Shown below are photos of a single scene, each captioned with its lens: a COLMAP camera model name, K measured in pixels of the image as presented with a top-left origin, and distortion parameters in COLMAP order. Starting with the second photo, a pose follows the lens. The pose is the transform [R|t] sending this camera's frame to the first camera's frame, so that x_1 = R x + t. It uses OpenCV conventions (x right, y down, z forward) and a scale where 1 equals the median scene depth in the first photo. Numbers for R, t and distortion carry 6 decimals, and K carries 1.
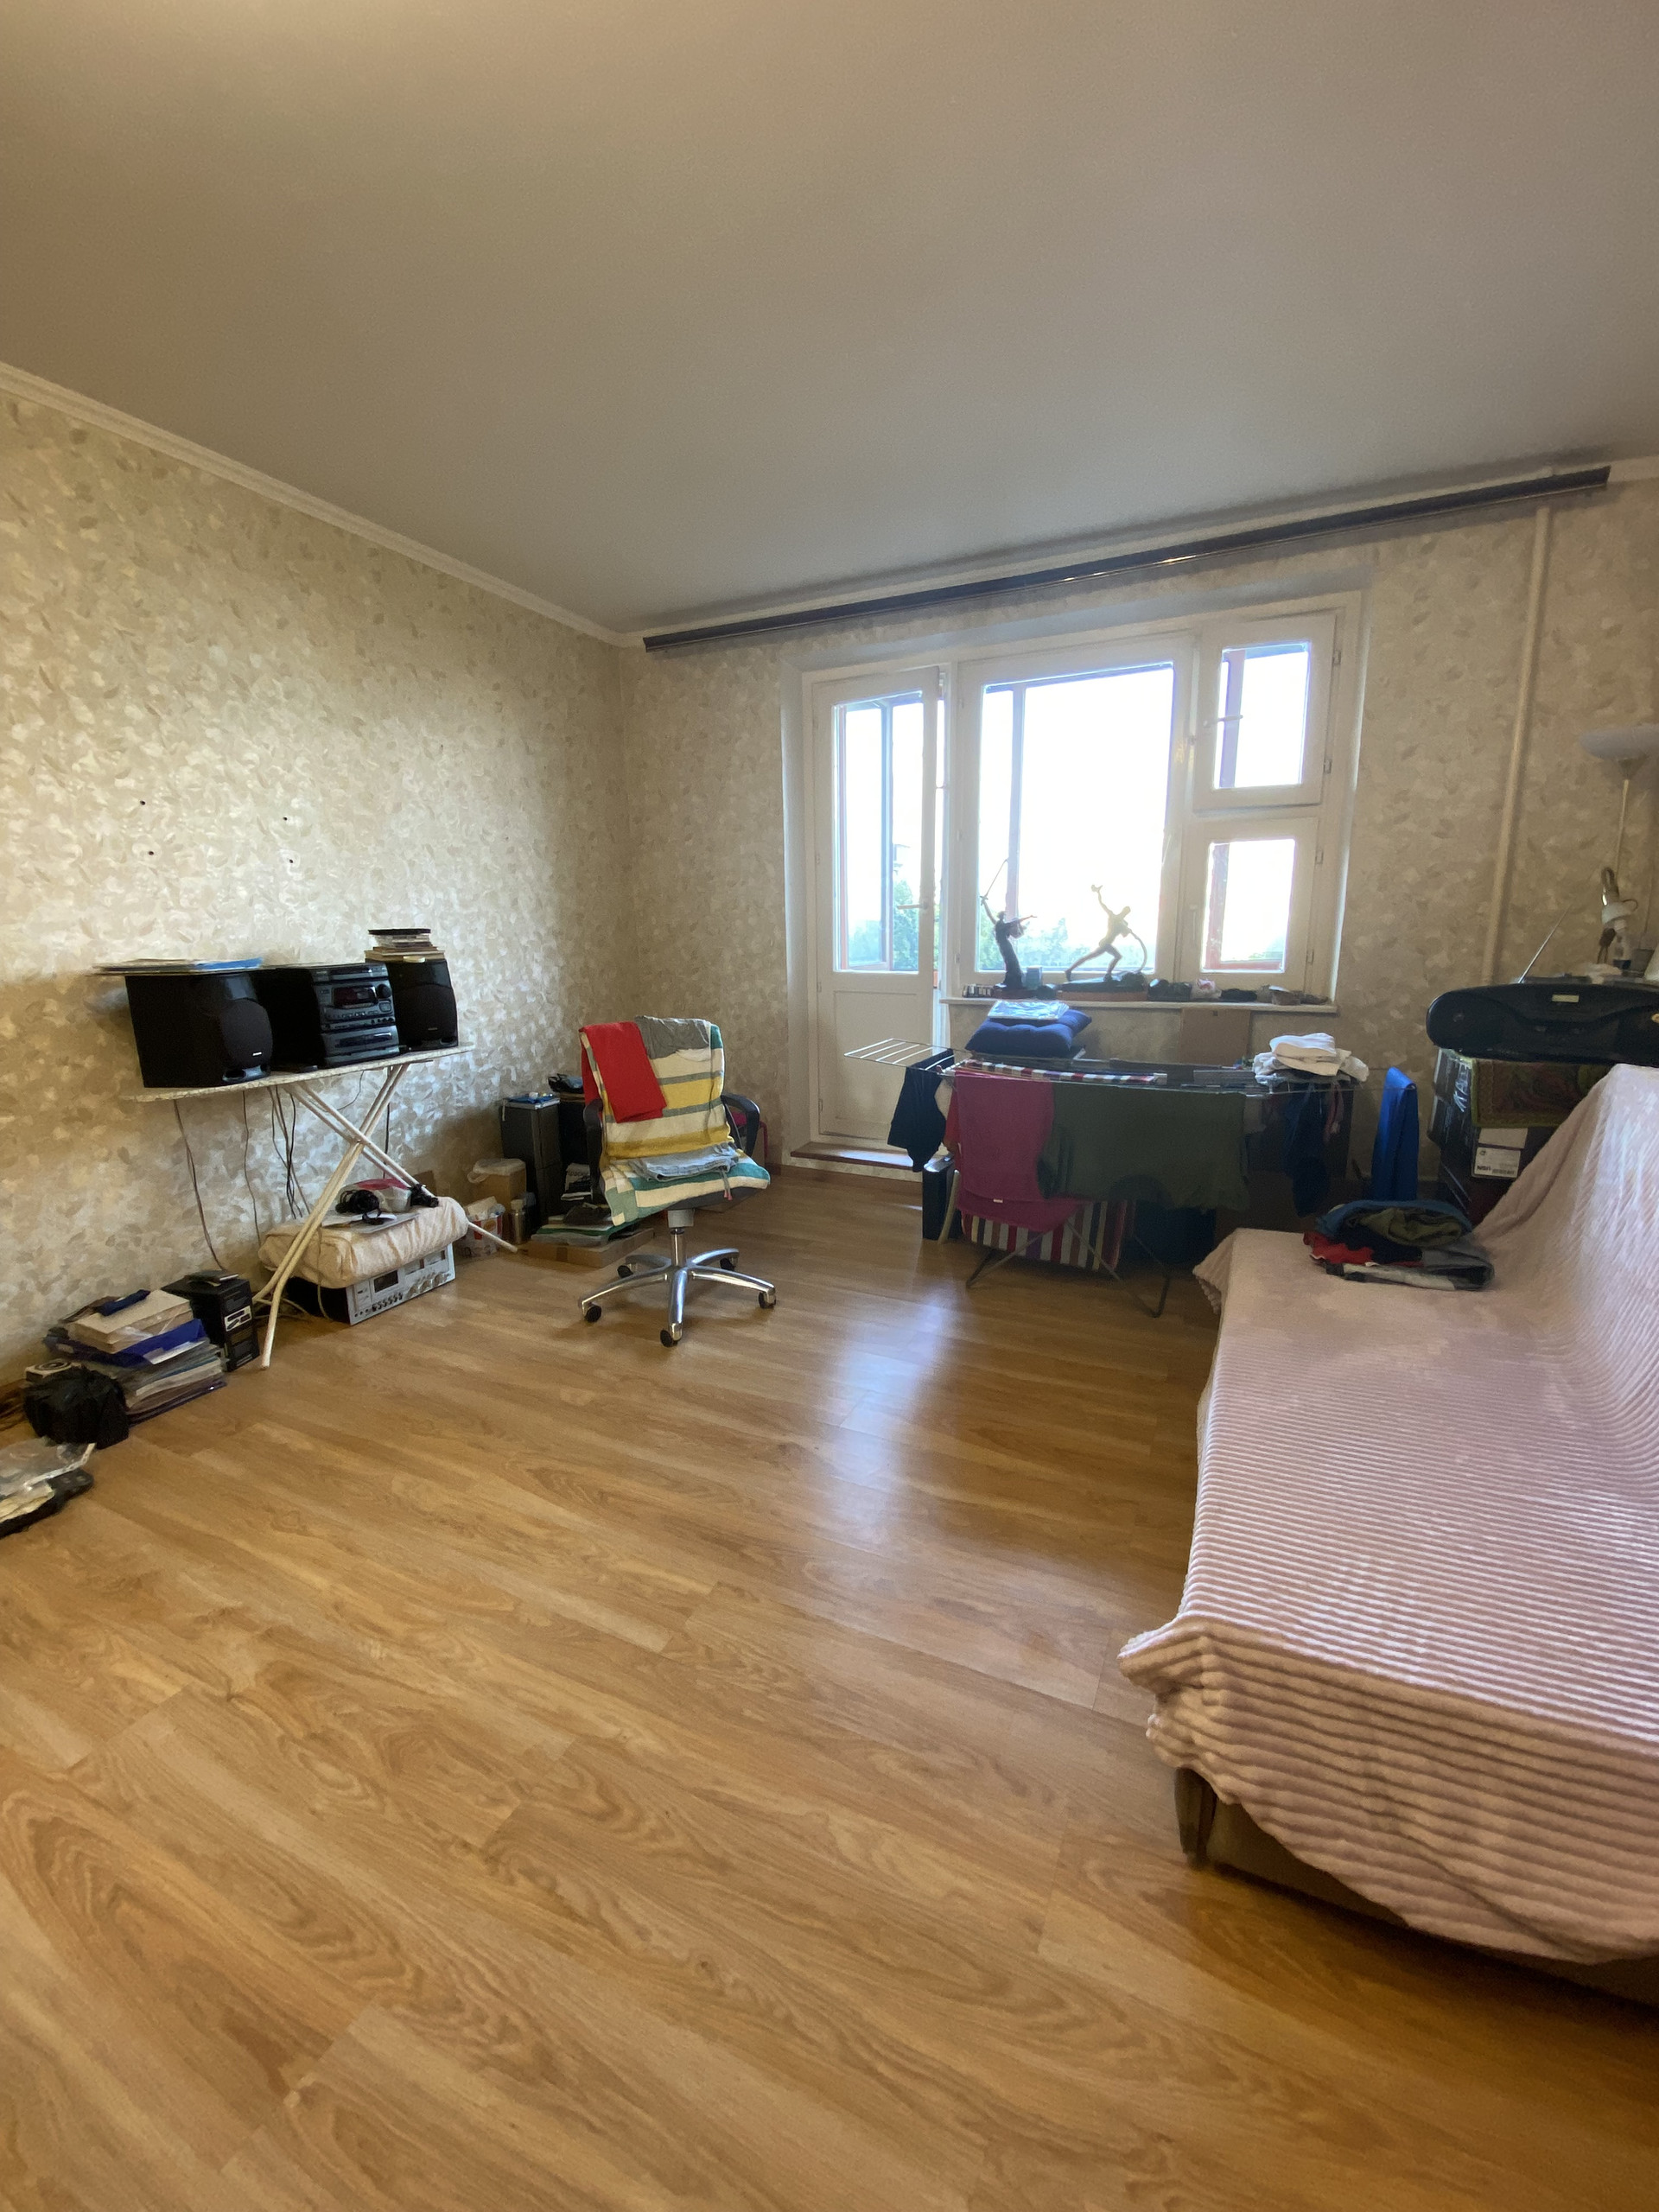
lens RADIAL K [[931.6, 0, 793.8], [0, 931.6, 1107.7], [0, 0, 1]] dist [0.026800, -0.023577]
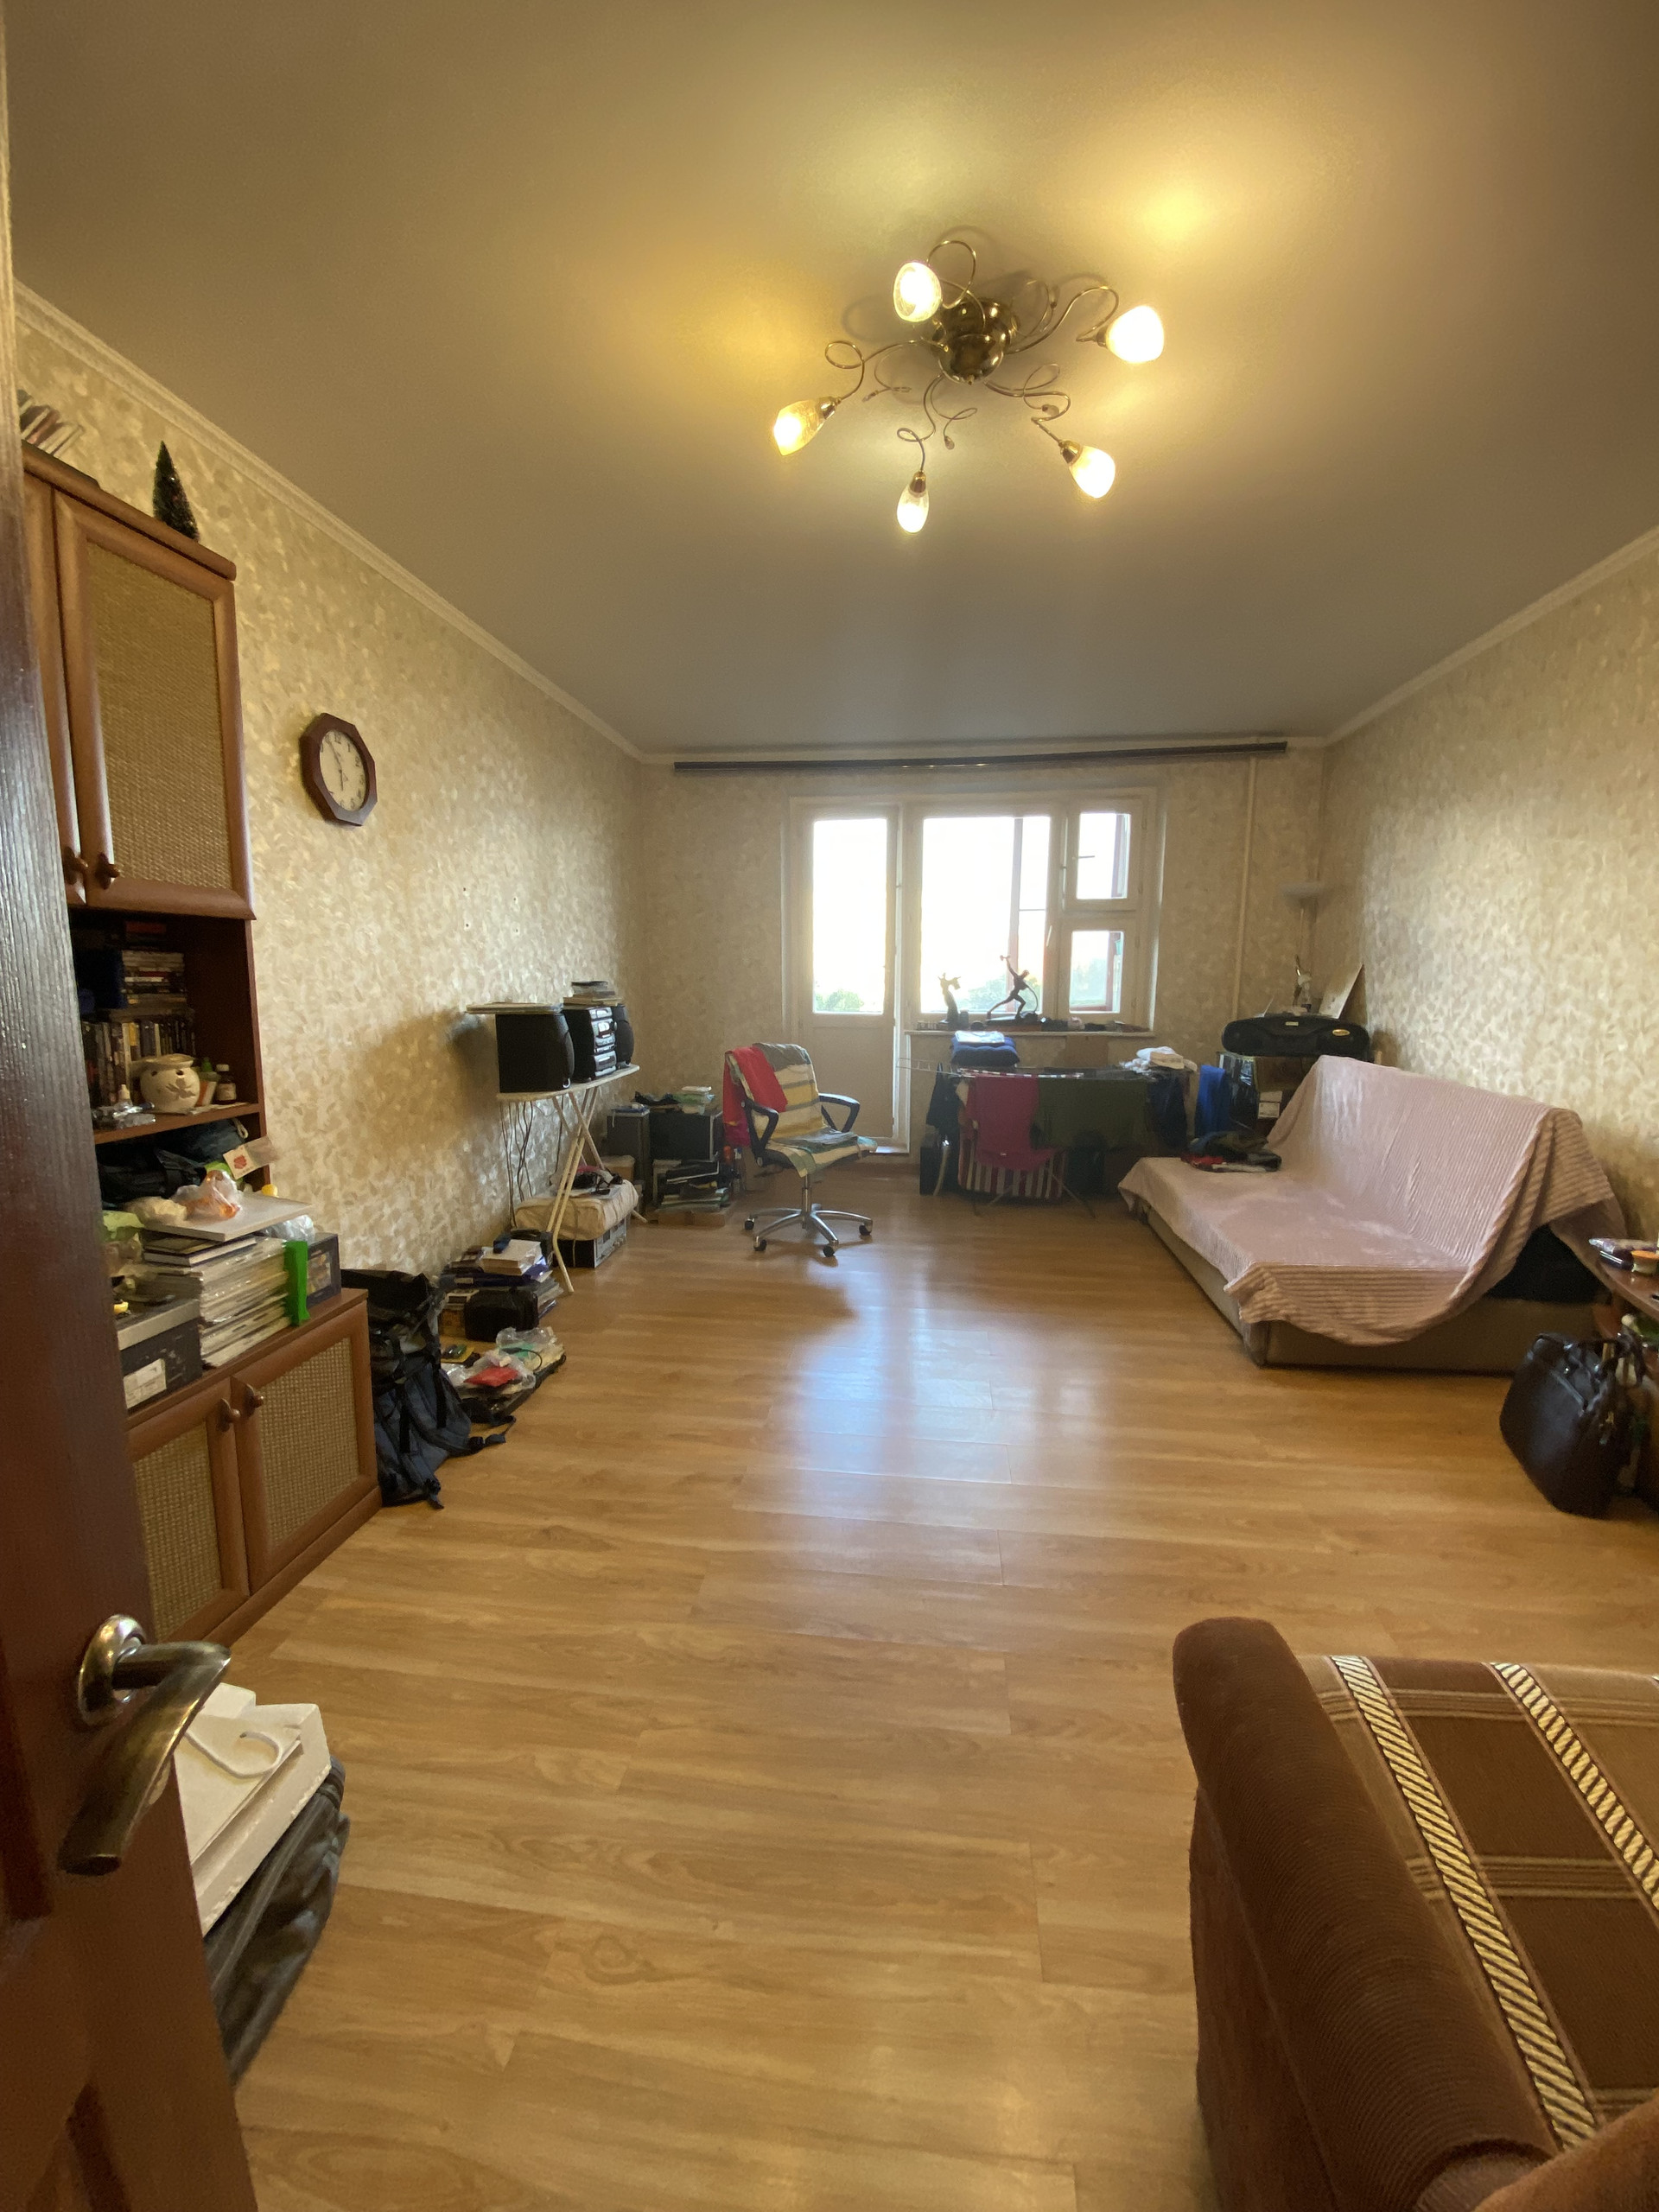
lens RADIAL K [[902.1, 0, 833.9], [0, 902.1, 1105.5], [0, 0, 1]] dist [0.045210, -0.033574]
pose [[0.946316, -0.034374, 0.321412, -0.518168], [0.049472, 0.998017, -0.038922, 0.058980], [-0.319436, 0.052733, 0.946139, -0.354148]]
